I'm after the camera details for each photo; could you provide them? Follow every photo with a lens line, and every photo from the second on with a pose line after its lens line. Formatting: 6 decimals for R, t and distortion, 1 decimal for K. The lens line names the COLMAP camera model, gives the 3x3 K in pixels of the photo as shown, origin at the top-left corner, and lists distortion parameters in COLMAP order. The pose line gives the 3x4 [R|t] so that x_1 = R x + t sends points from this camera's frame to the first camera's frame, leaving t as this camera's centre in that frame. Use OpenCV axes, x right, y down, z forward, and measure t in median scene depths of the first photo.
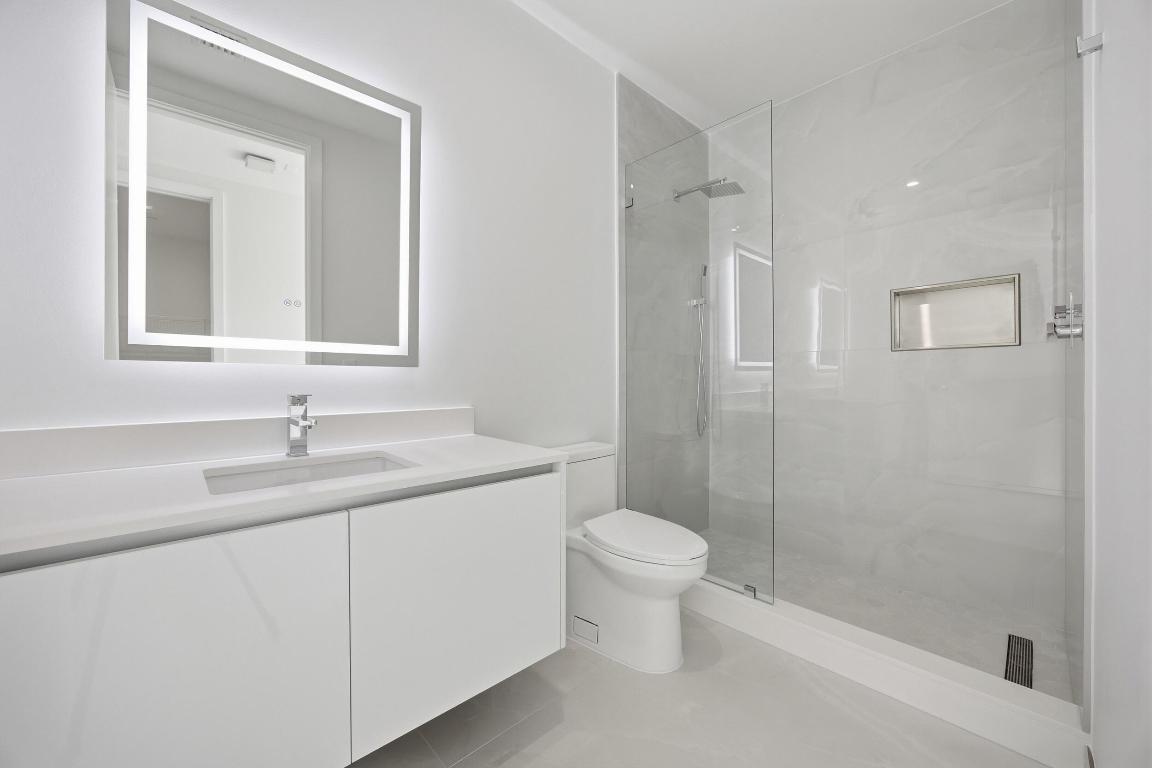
lens RADIAL K [[447.9, 0, 576.0], [0, 447.9, 384.0], [0, 0, 1]] dist [-0.002336, 0.000156]
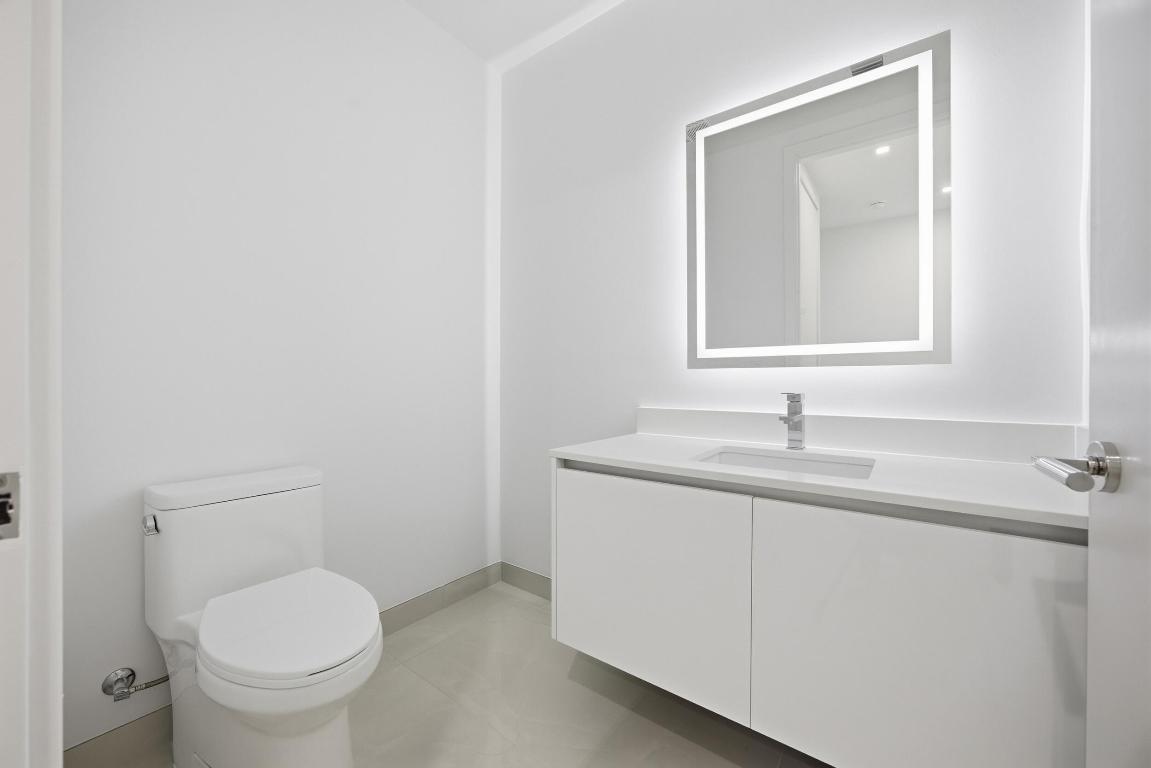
lens RADIAL K [[447.5, 0, 575.5], [0, 447.5, 384.0], [0, 0, 1]] dist [-0.002336, 0.000156]
pose [[0.157906, 0.000714, -0.987454, 0.393398], [-0.007888, 0.999969, -0.000539, 0.004435], [0.987423, 0.007874, 0.157907, 0.294313]]
